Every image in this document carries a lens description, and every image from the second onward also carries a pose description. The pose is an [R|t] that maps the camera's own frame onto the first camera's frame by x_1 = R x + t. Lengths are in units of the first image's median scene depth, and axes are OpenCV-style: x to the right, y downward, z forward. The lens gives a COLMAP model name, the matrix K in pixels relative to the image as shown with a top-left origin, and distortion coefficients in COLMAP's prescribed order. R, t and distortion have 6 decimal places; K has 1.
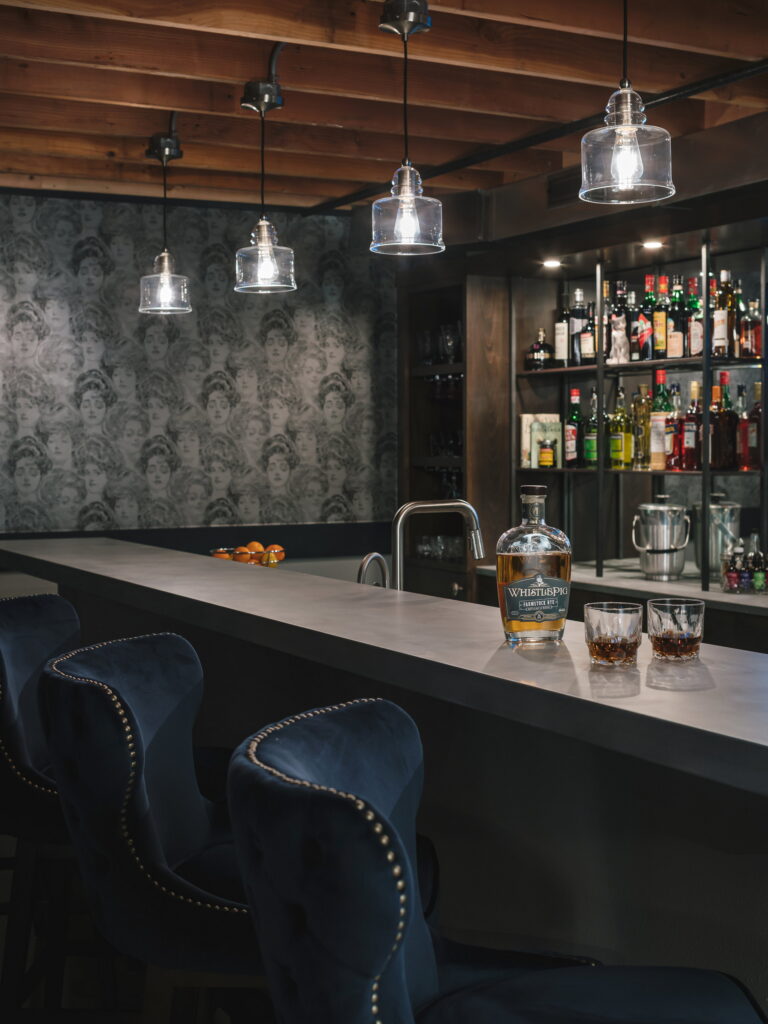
lens RADIAL K [[1550.0, 0, 377.8], [0, 1550.0, 501.8], [0, 0, 1]] dist [-0.104674, 0.000000]
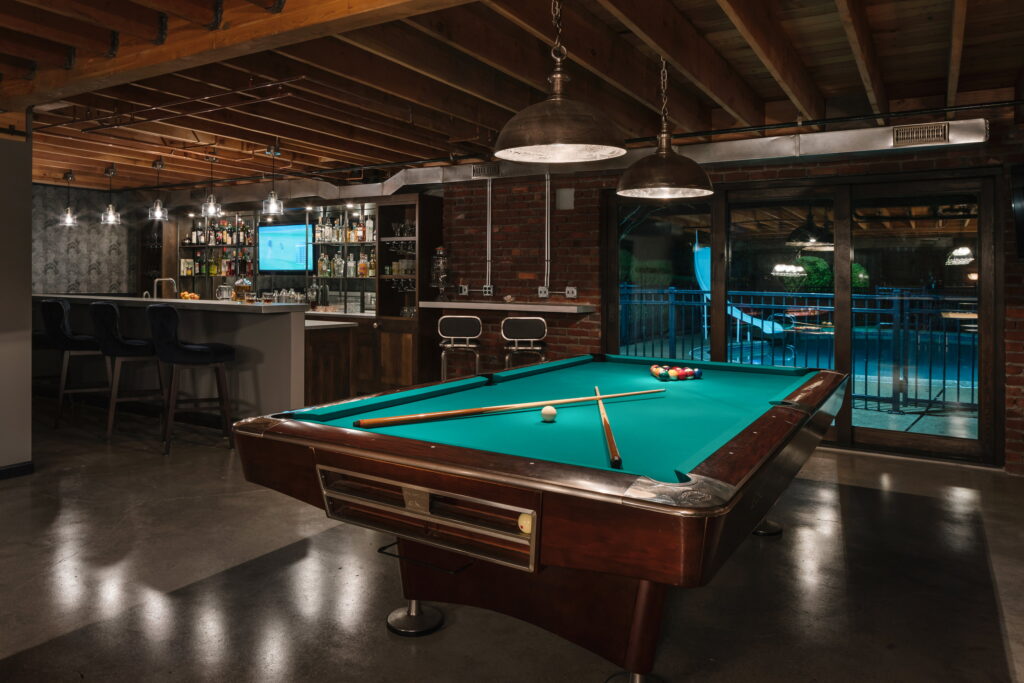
lens RADIAL K [[674.8, 0, 489.9], [0, 674.8, 297.2], [0, 0, 1]] dist [-0.005016, -0.009522]
pose [[0.858499, 0.000130, 0.512815, -0.082877], [0.003503, 0.999975, -0.006118, 0.038017], [-0.512803, 0.007049, 0.858477, -0.604949]]
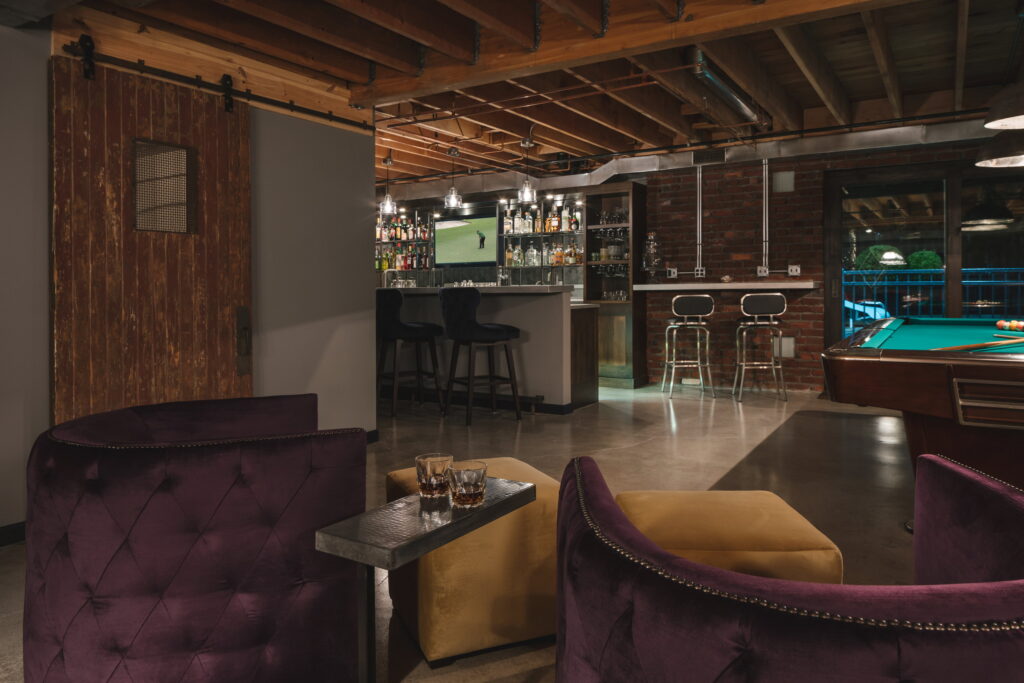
lens RADIAL K [[674.8, 0, 506.3], [0, 674.8, 313.9], [0, 0, 1]] dist [-0.005016, -0.009522]
pose [[0.872307, -0.032952, 0.487848, -0.366514], [0.029000, 0.999457, 0.015656, 0.062904], [-0.488098, 0.000490, 0.872788, -0.508656]]
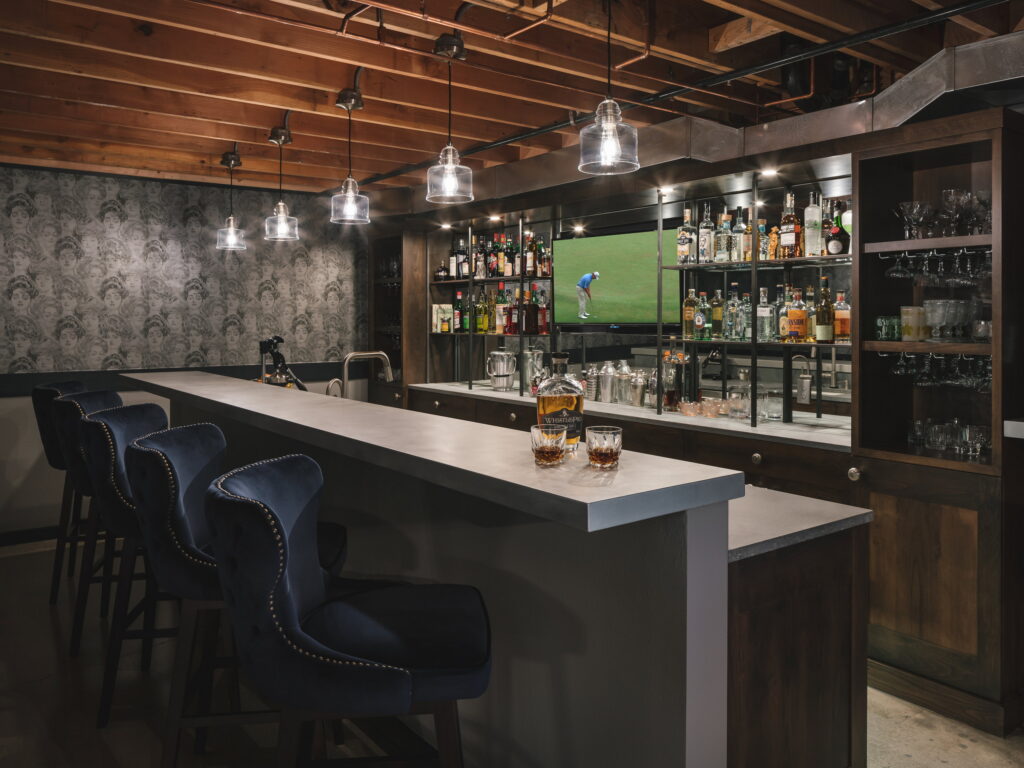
lens RADIAL K [[835.4, 0, 527.7], [0, 835.4, 318.6], [0, 0, 1]] dist [-0.009268, -0.004965]
pose [[0.984690, 0.002662, 0.174292, 0.031678], [0.003497, 0.999380, -0.035022, -0.002716], [-0.174277, 0.035095, 0.984071, -0.035305]]
